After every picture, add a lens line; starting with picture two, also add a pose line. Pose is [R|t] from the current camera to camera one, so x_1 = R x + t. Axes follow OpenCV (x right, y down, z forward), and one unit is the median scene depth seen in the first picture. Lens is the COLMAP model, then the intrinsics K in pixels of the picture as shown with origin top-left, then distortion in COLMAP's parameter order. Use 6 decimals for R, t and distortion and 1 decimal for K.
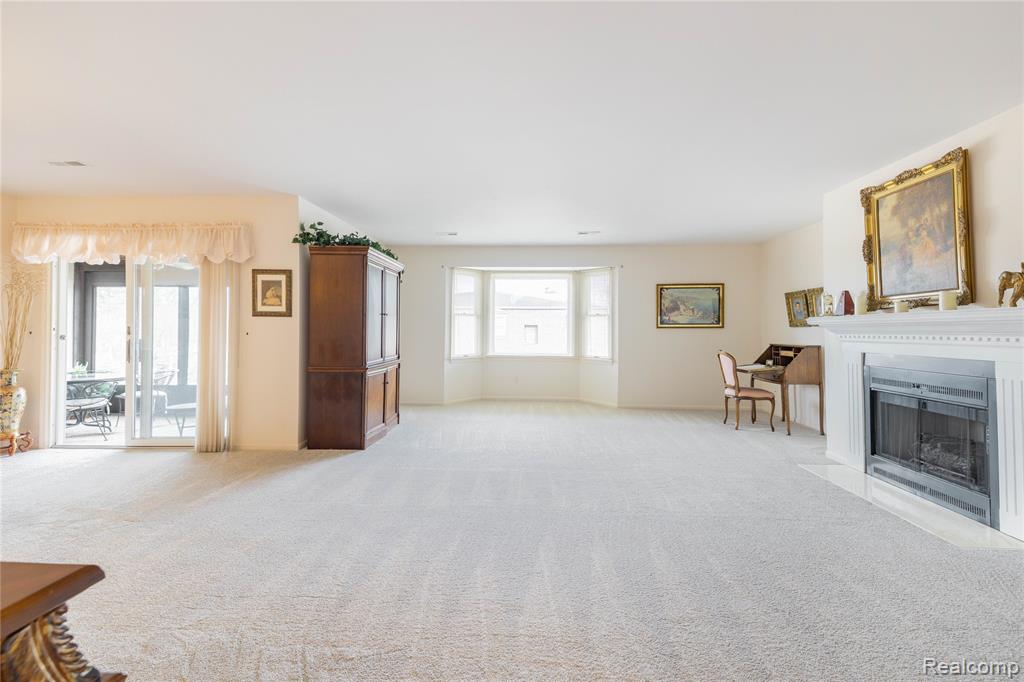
lens RADIAL K [[433.3, 0, 514.0], [0, 433.3, 322.7], [0, 0, 1]] dist [0.062764, -0.024086]
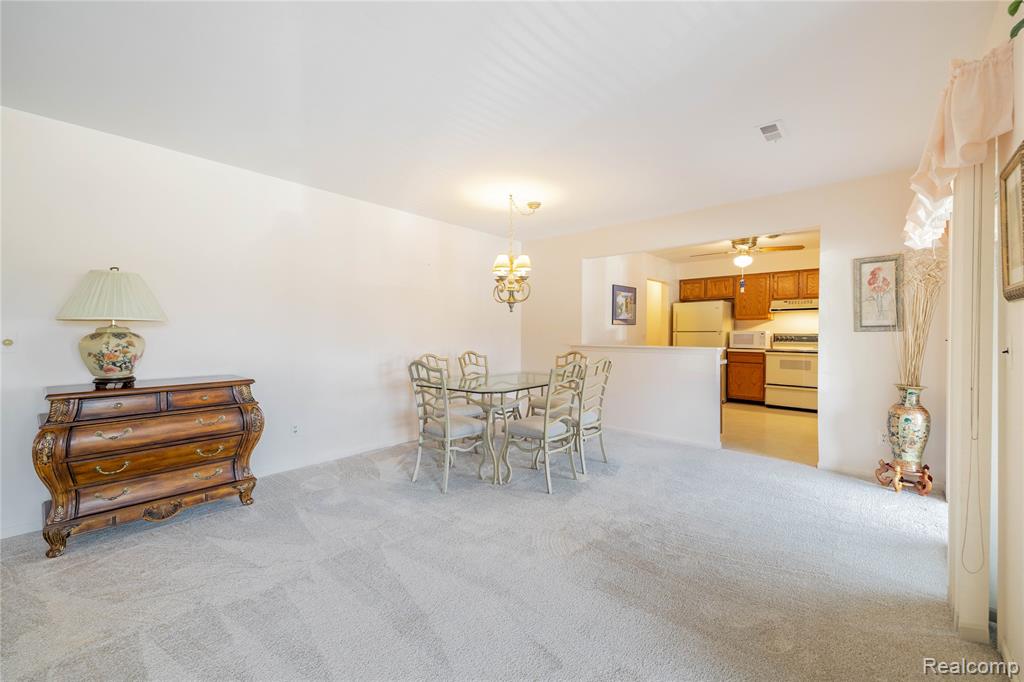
lens RADIAL K [[415.9, 0, 512.3], [0, 415.9, 337.5], [0, 0, 1]] dist [0.056285, -0.021066]
pose [[-0.622402, 0.006894, -0.782668, -0.076449], [0.008212, 0.999964, 0.002277, 0.009853], [0.782655, -0.005010, -0.622436, 0.906653]]
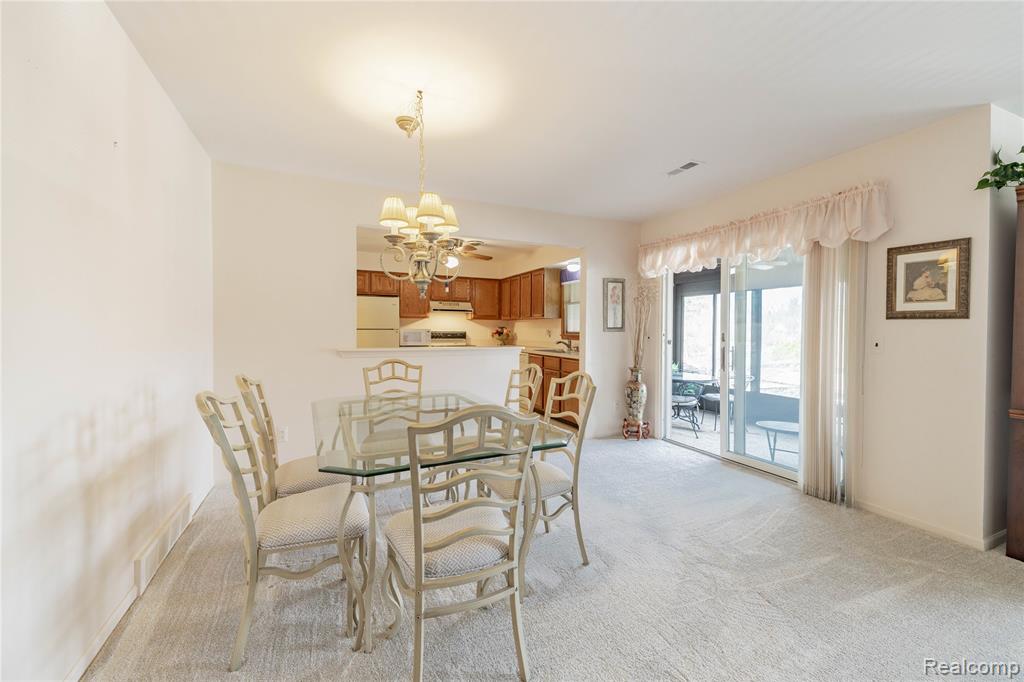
lens RADIAL K [[415.9, 0, 512.3], [0, 415.9, 337.5], [0, 0, 1]] dist [0.056285, -0.021066]
pose [[0.445473, 0.017546, -0.895124, -0.263294], [0.007587, 0.999698, 0.023372, -0.006220], [0.895263, -0.017203, 0.445205, 0.202498]]
